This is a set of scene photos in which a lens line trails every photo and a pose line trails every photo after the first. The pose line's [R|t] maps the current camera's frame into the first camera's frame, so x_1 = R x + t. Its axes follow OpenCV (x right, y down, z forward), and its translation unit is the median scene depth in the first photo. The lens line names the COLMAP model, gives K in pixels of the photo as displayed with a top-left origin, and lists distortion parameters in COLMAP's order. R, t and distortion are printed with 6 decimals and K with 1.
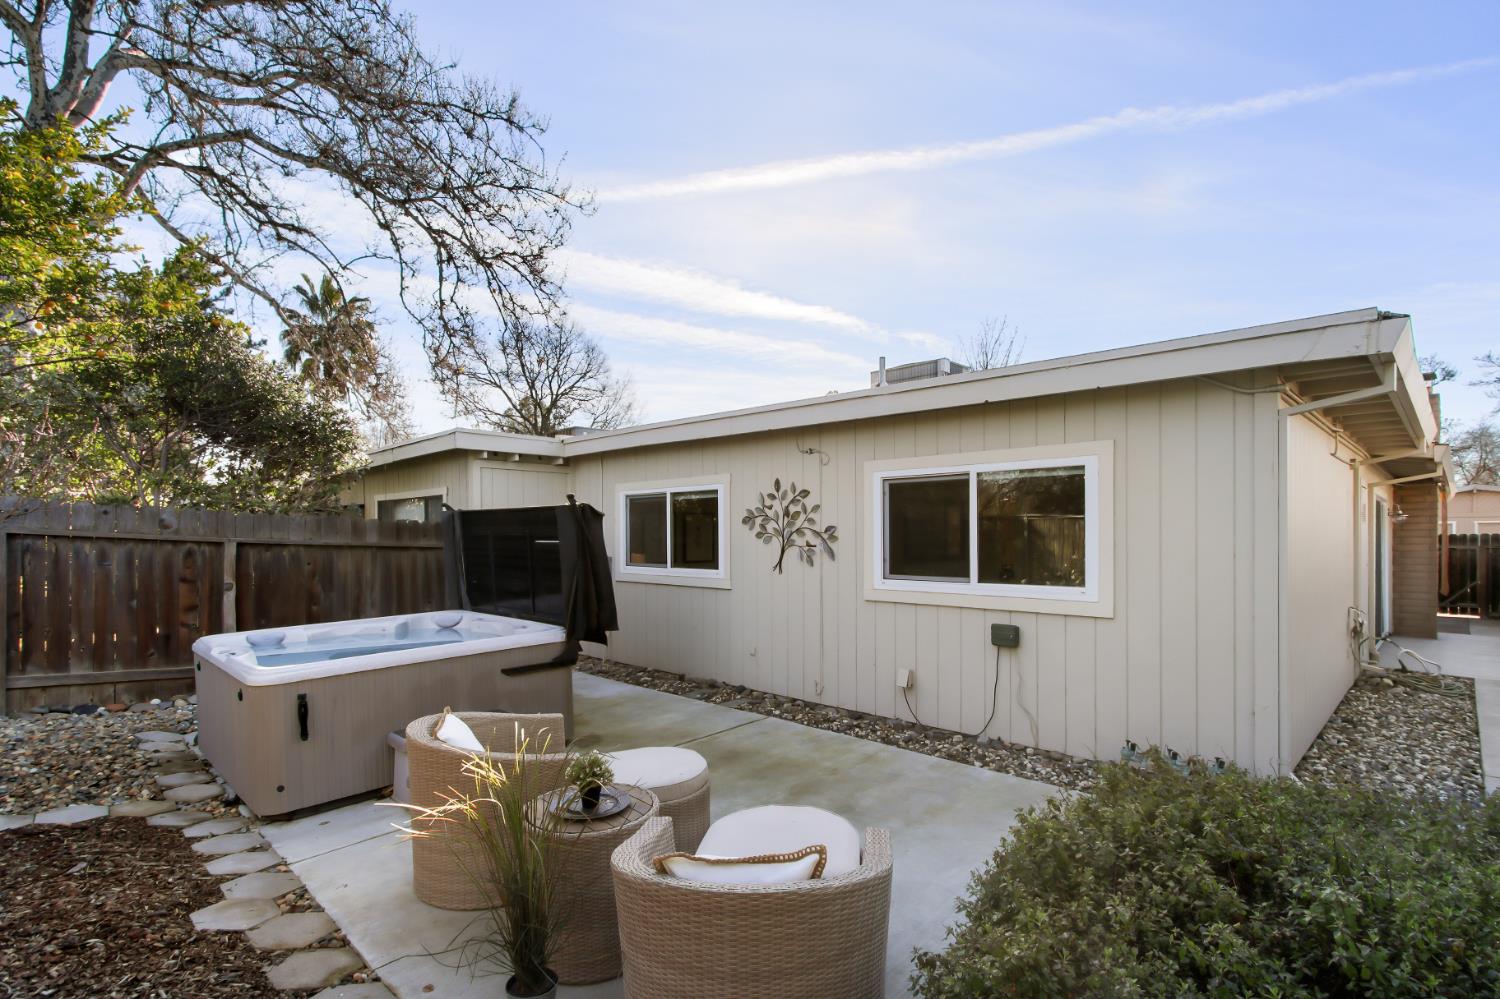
lens RADIAL K [[711.7, 0, 764.1], [0, 711.7, 530.2], [0, 0, 1]] dist [-0.000829, 0.000041]
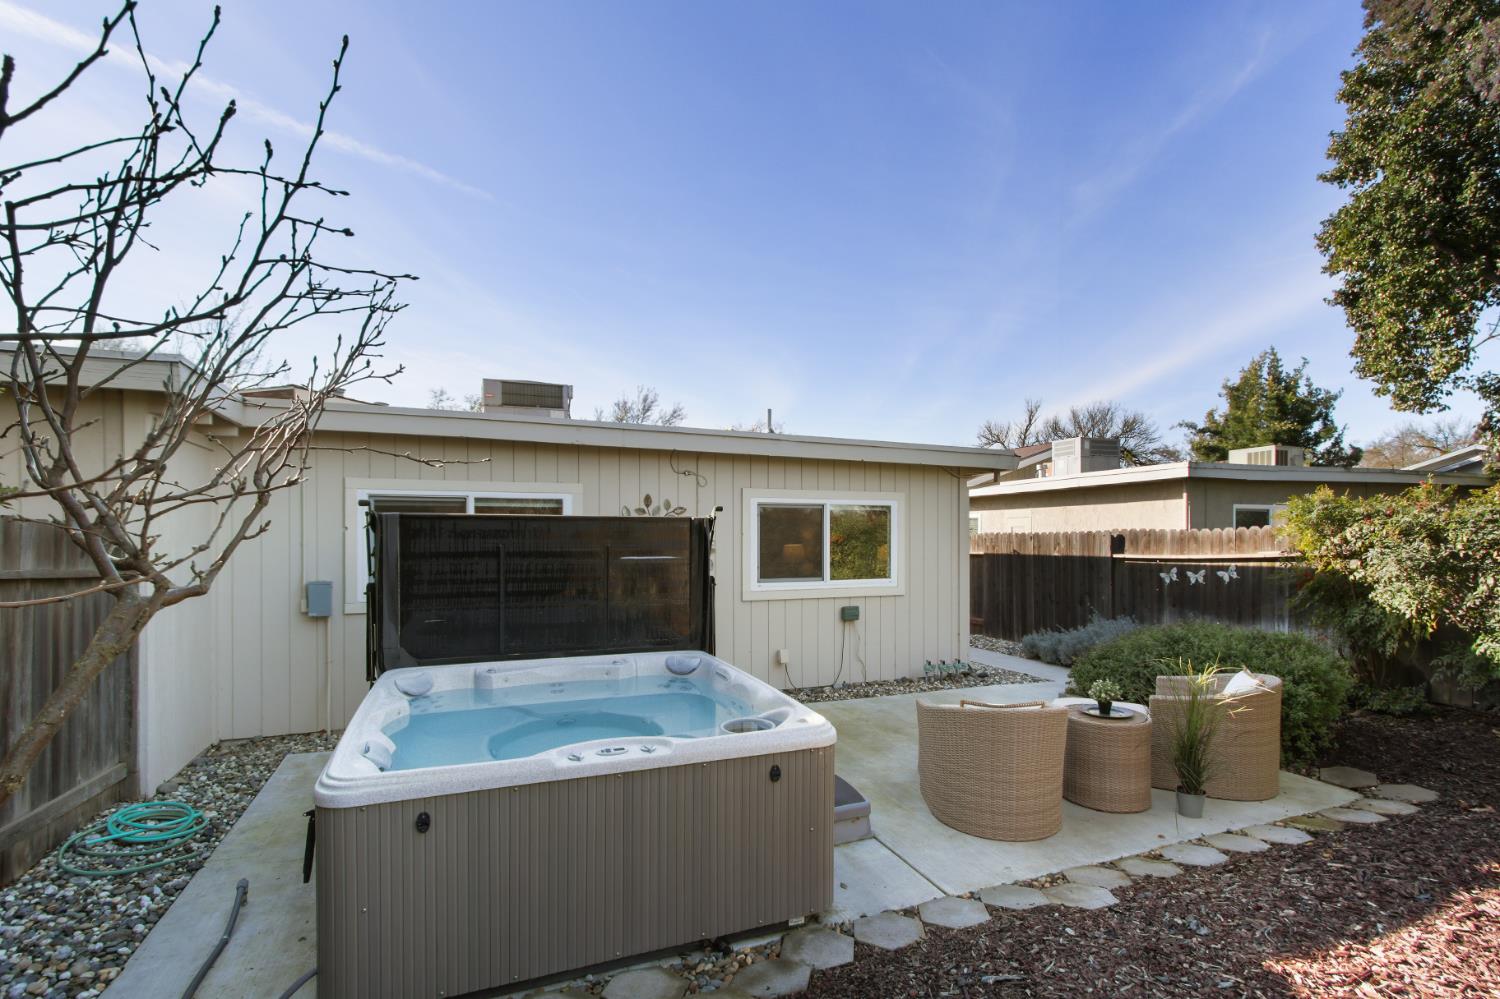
lens RADIAL K [[683.9, 0, 751.0], [0, 683.9, 527.8], [0, 0, 1]] dist [-0.001377, -0.000114]
pose [[0.419947, 0.023164, 0.907253, -1.093707], [-0.004593, 0.999716, -0.023398, -0.000617], [-0.907537, 0.005659, 0.419934, 0.577087]]
